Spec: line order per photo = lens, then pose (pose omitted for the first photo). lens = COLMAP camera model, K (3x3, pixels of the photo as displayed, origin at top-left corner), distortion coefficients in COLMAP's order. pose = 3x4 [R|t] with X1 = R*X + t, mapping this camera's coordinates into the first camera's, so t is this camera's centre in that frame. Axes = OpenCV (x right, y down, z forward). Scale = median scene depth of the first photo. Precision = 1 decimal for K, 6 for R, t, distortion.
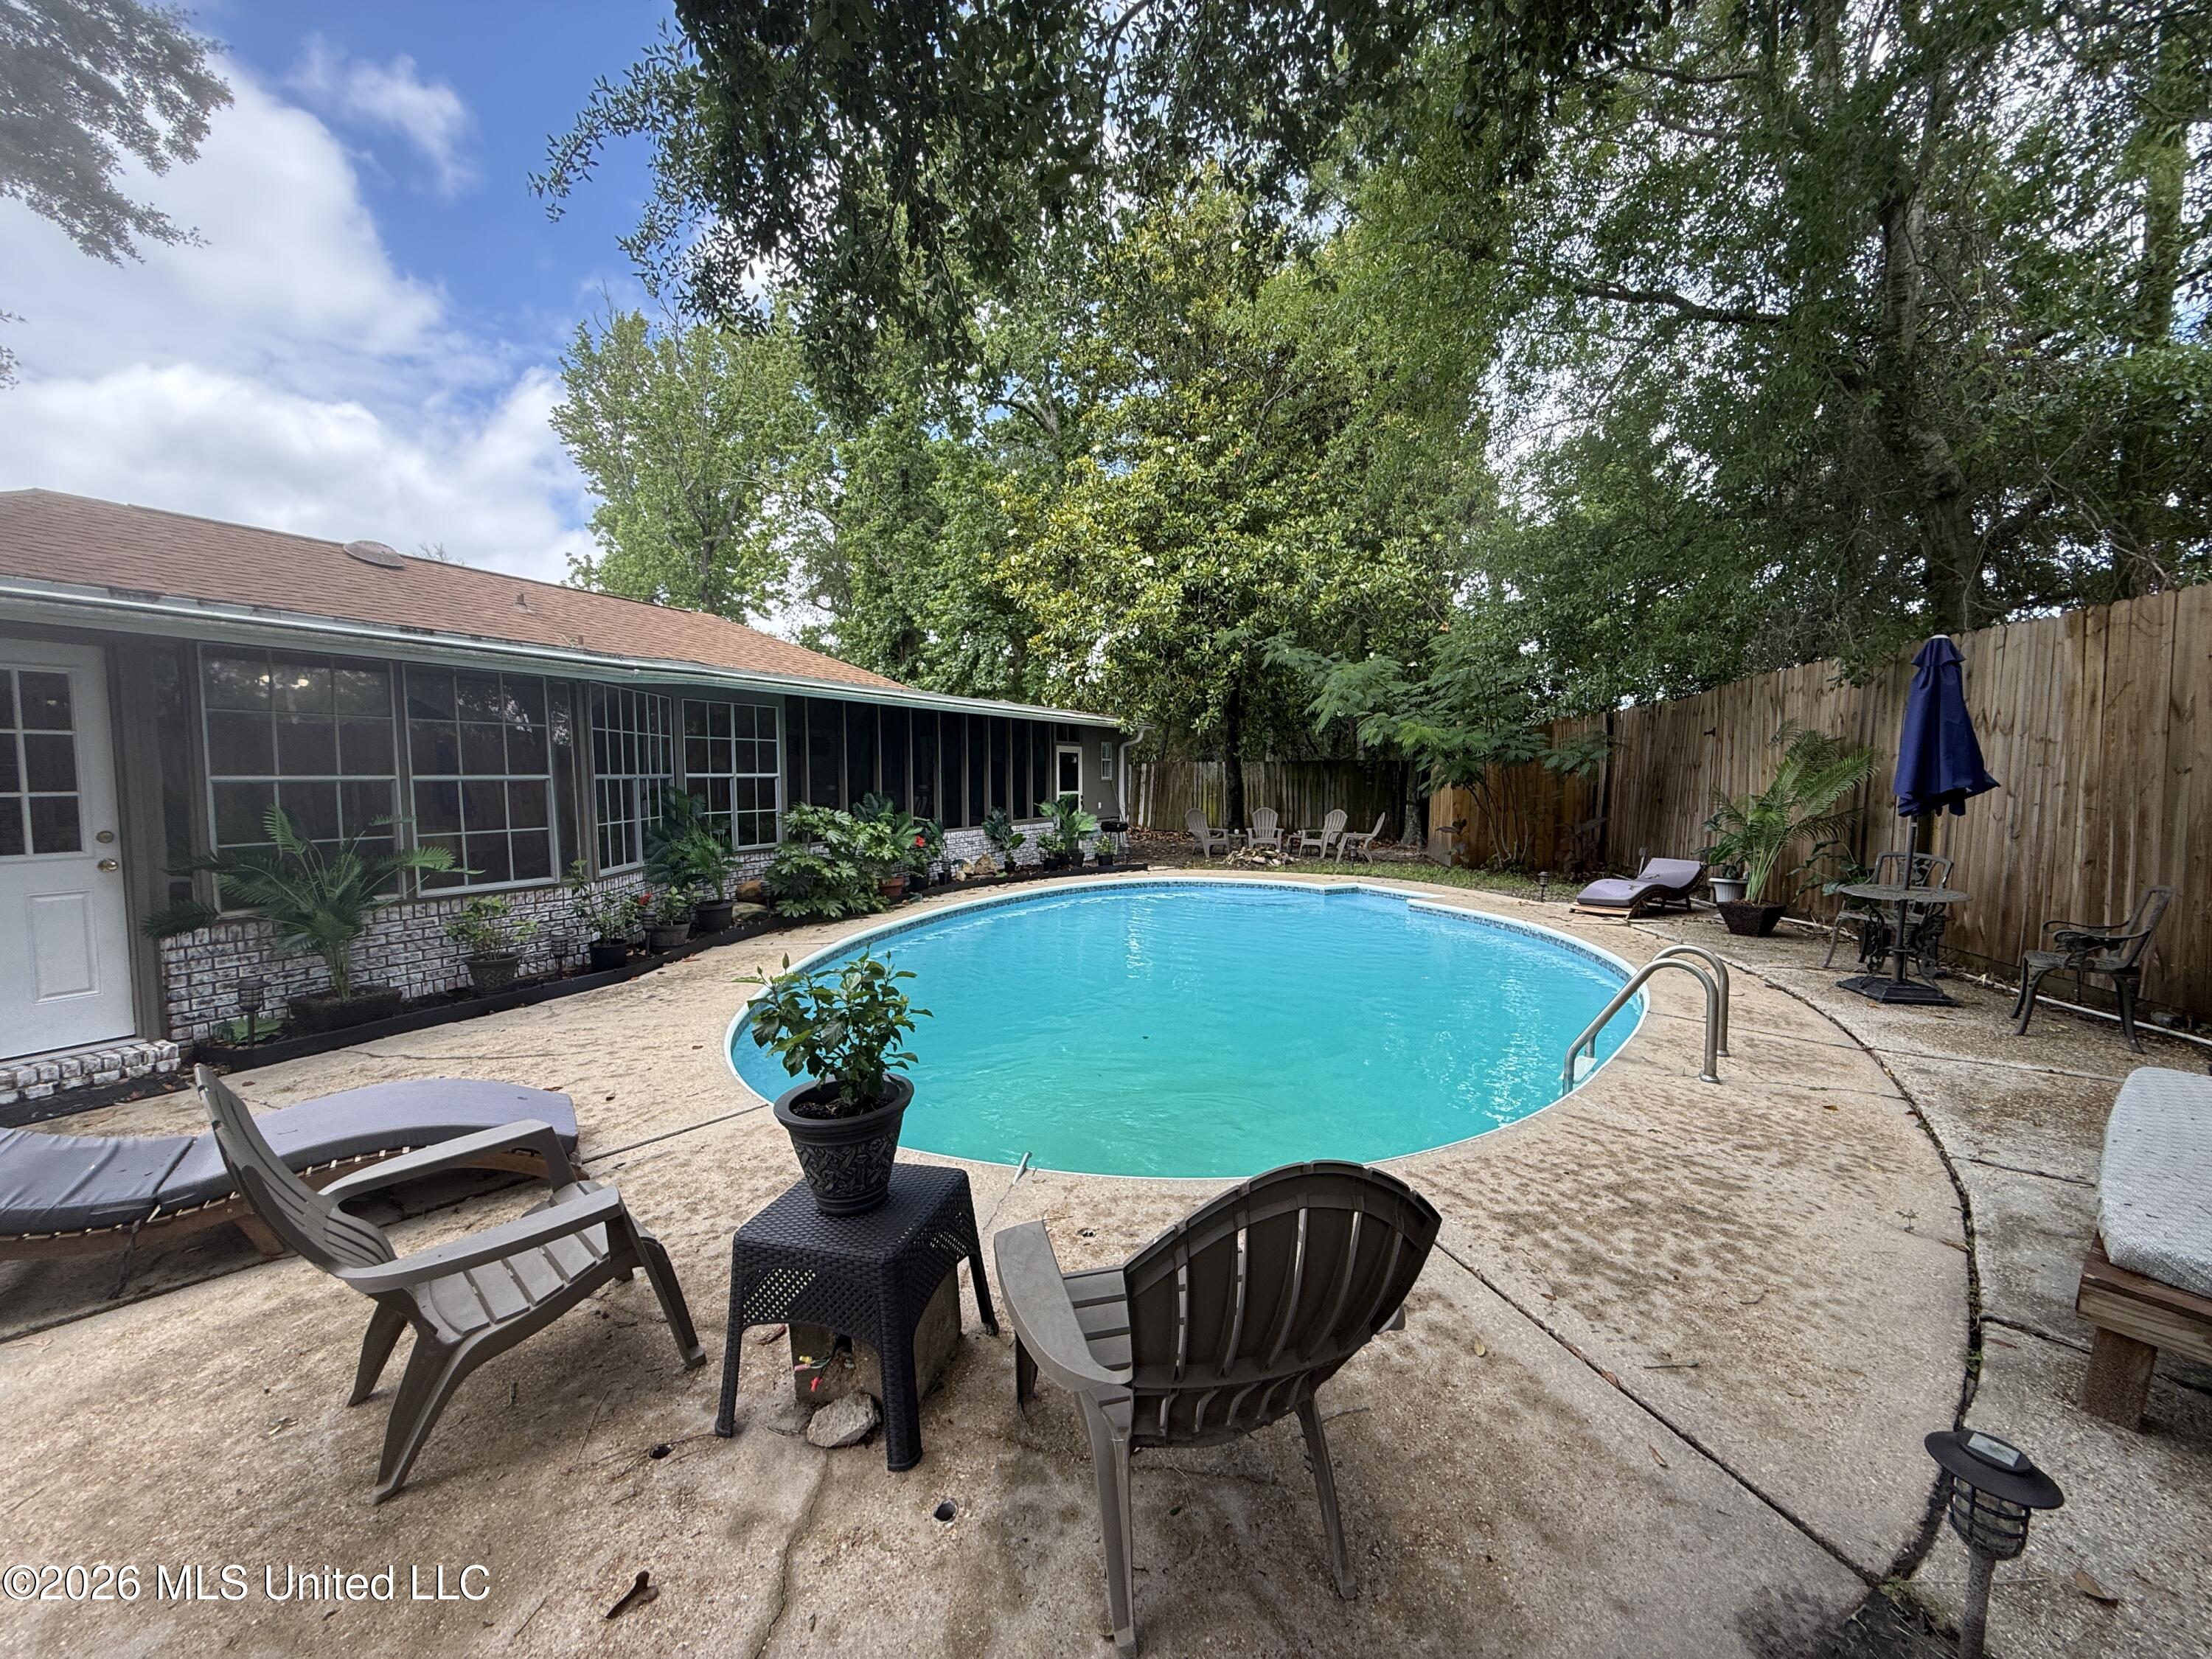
lens RADIAL K [[882.6, 0, 1103.5], [0, 882.6, 830.3], [0, 0, 1]] dist [-0.000645, 0.000189]
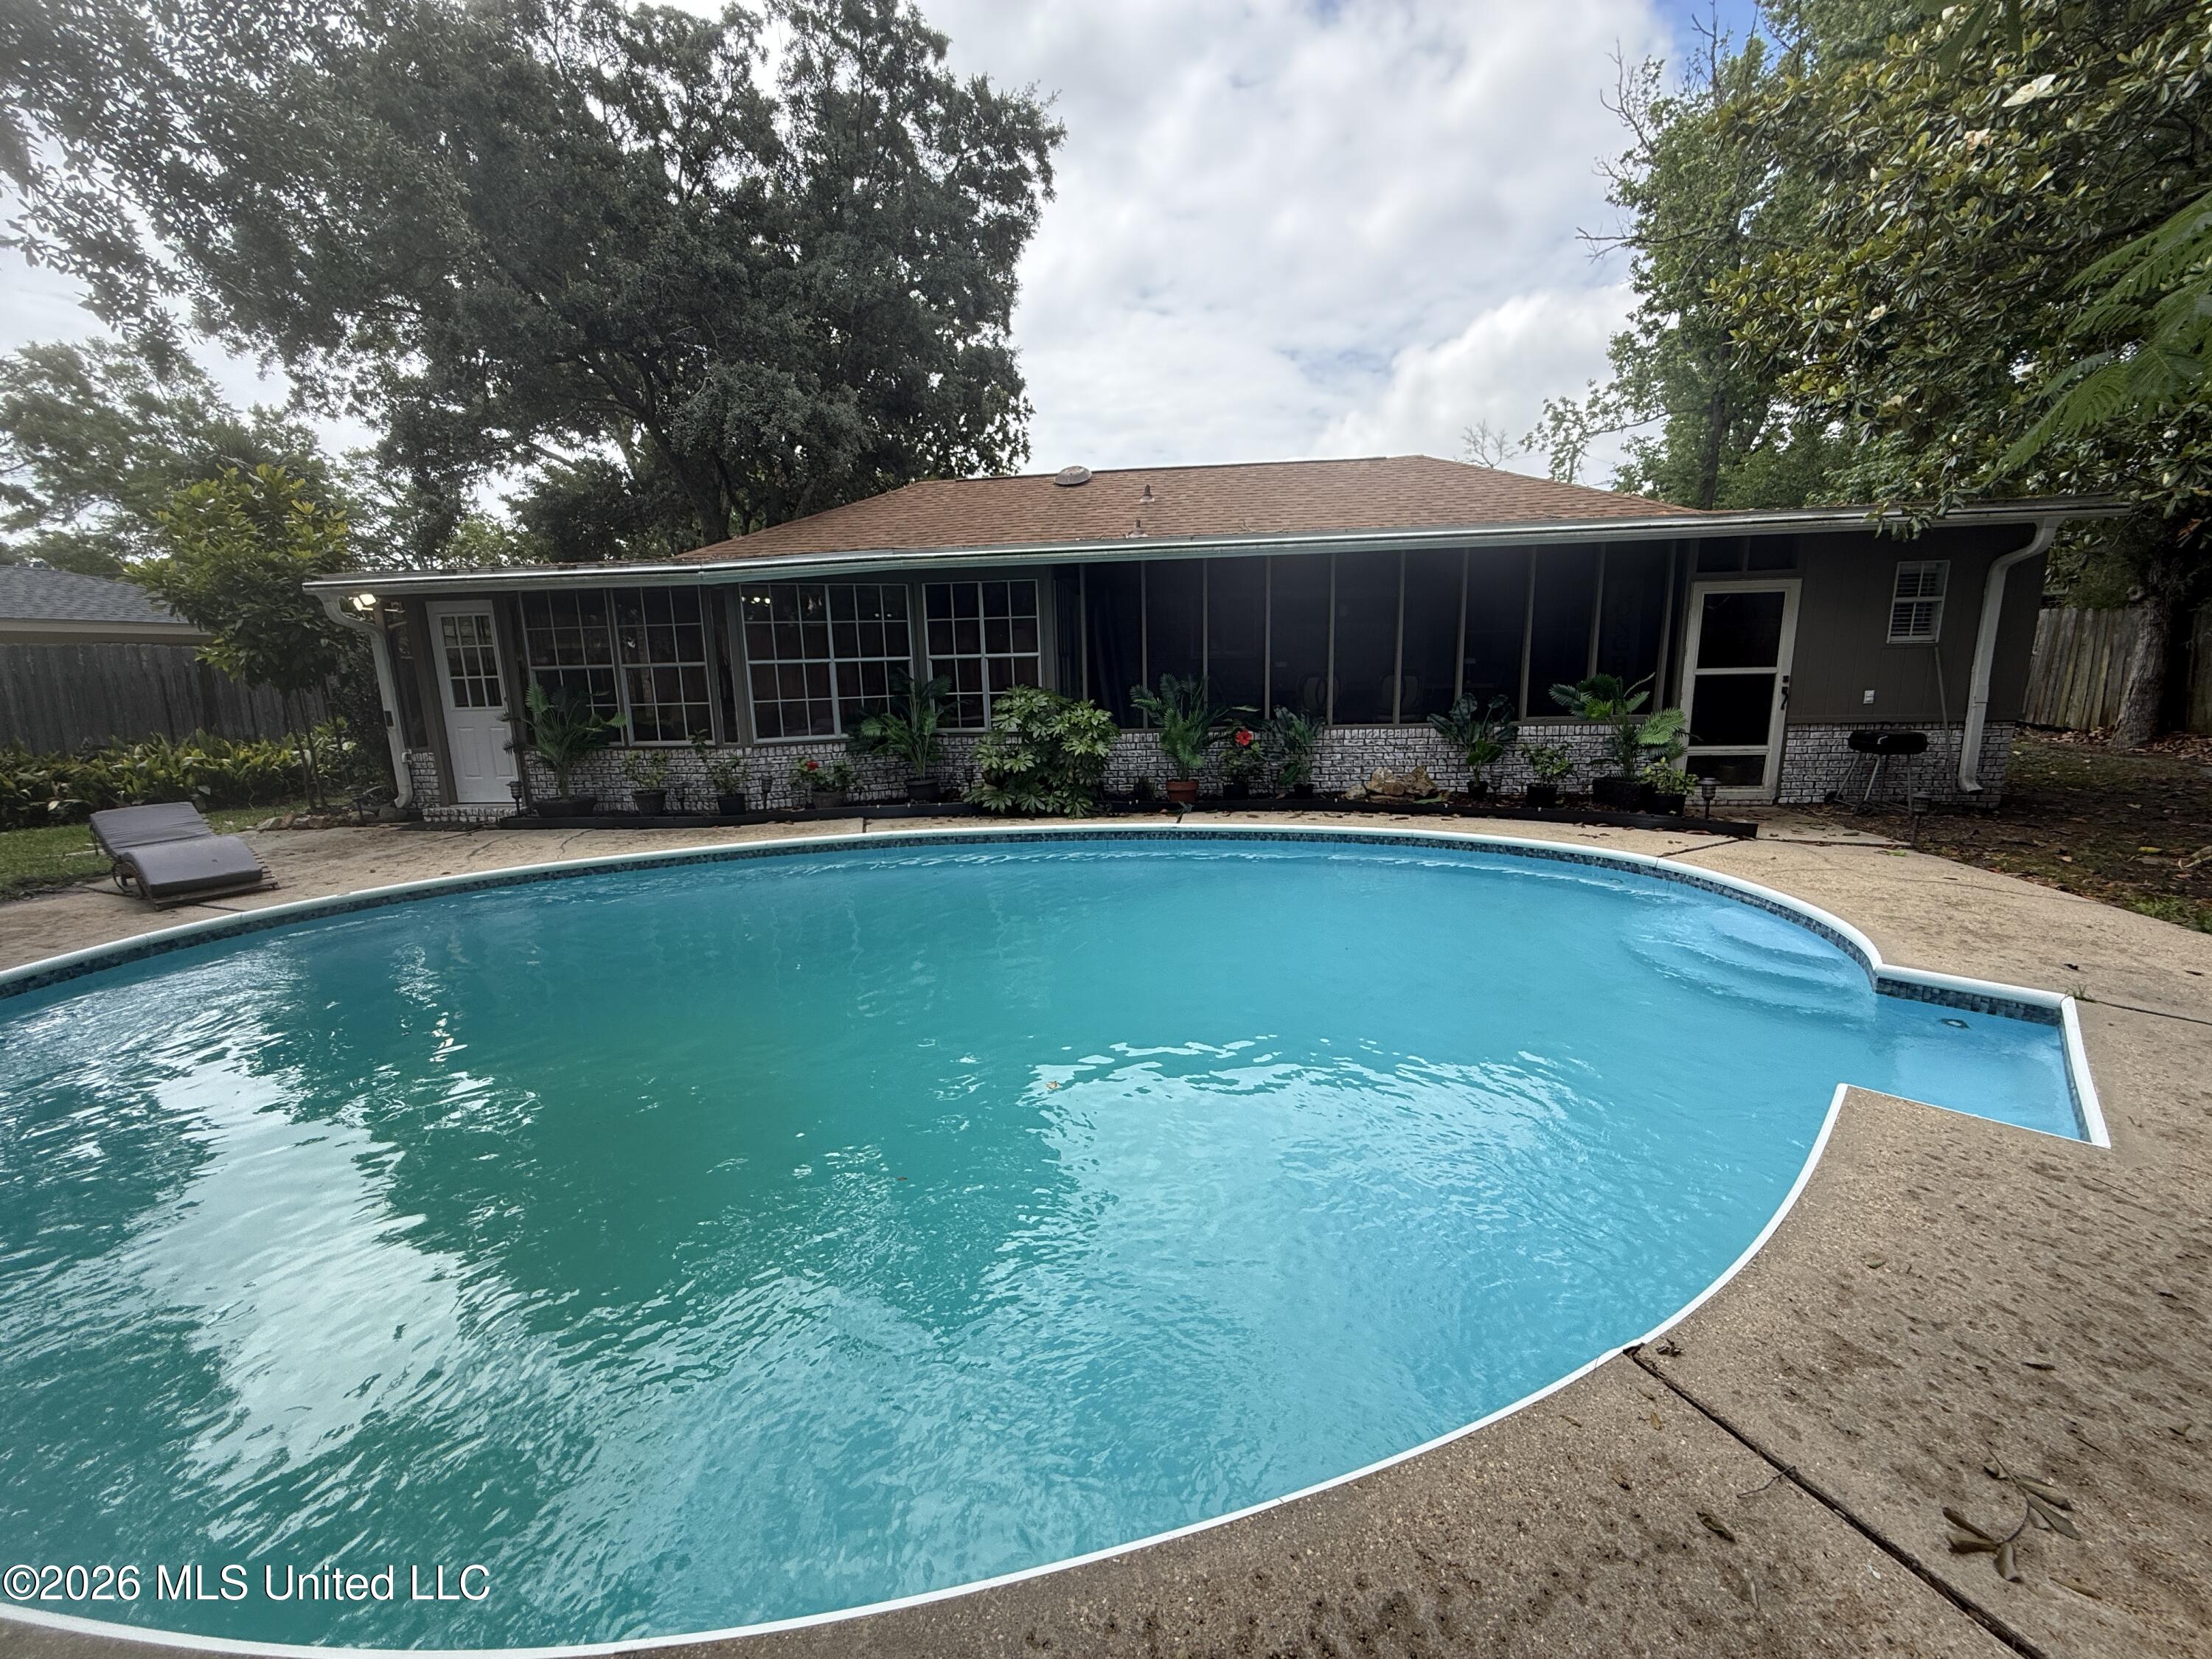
lens RADIAL K [[882.6, 0, 1107.3], [0, 882.6, 835.4], [0, 0, 1]] dist [-0.000645, 0.000189]
pose [[0.338573, 0.178384, -0.923876, 0.928564], [-0.035095, 0.983576, 0.177050, -0.069819], [0.940285, -0.027521, 0.339273, 1.246750]]
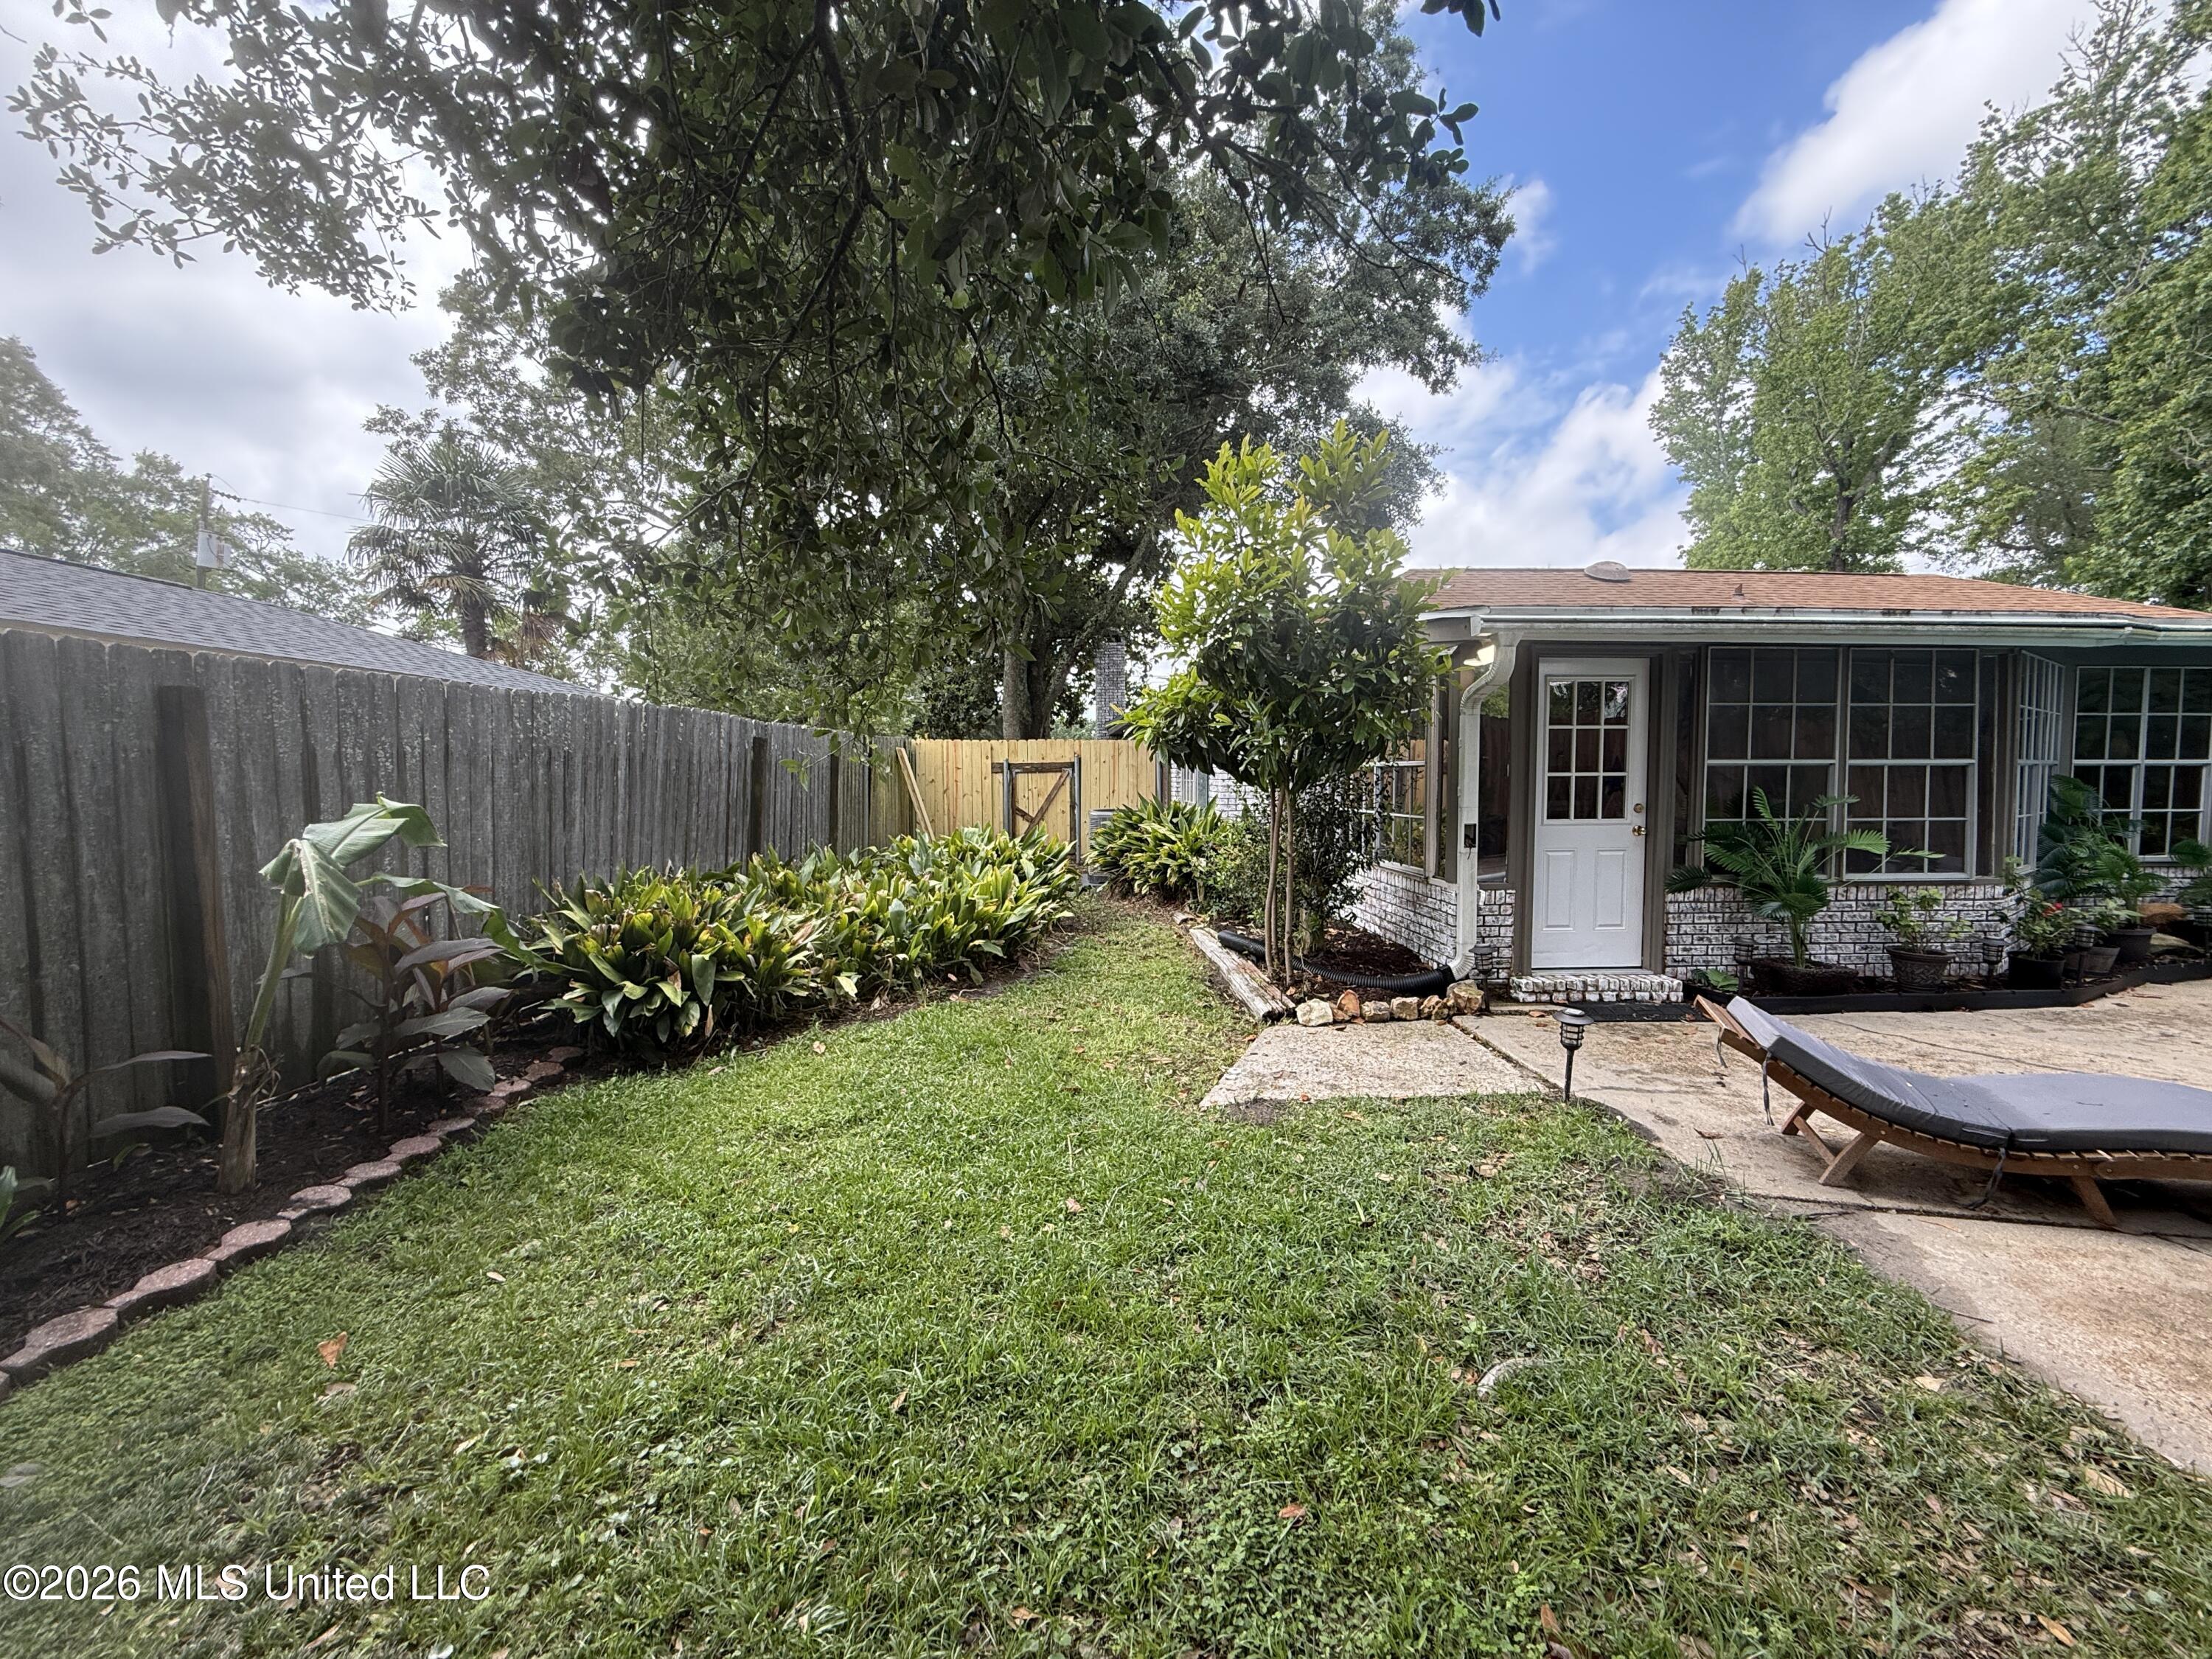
lens RADIAL K [[882.6, 0, 1095.9], [0, 882.6, 827.1], [0, 0, 1]] dist [-0.000645, 0.000189]
pose [[0.501514, 0.050333, -0.863684, -0.334241], [-0.052894, 0.998223, 0.027460, 0.032634], [0.863531, 0.031912, 0.503285, -0.250284]]
